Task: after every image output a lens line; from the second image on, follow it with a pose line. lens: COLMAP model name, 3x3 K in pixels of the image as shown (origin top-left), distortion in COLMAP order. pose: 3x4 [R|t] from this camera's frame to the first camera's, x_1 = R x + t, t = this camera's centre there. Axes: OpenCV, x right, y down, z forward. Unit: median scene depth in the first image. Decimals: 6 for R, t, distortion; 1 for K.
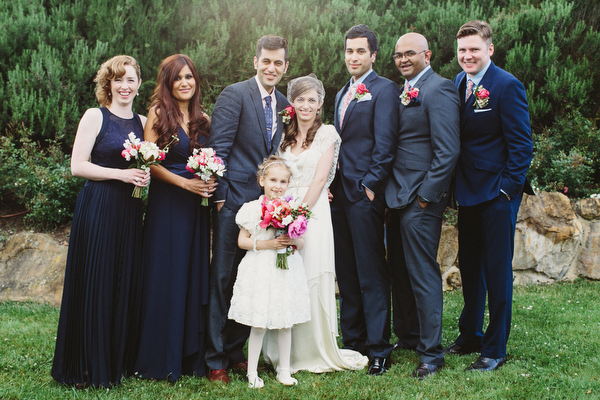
lens RADIAL K [[868.4, 0, 300.0], [0, 868.4, 200.0], [0, 0, 1]] dist [0.035818, 0.036855]
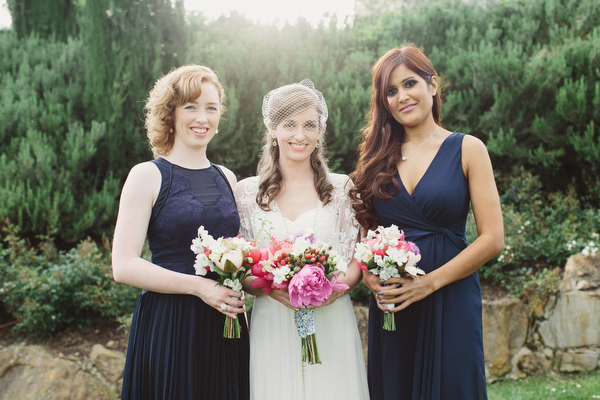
lens RADIAL K [[881.9, 0, 300.0], [0, 881.9, 200.0], [0, 0, 1]] dist [0.022360, 0.034049]
pose [[0.995730, -0.084575, -0.037010, 0.006983], [0.080947, 0.992606, -0.090449, -0.003371], [0.044386, 0.087067, 0.995213, 0.118201]]
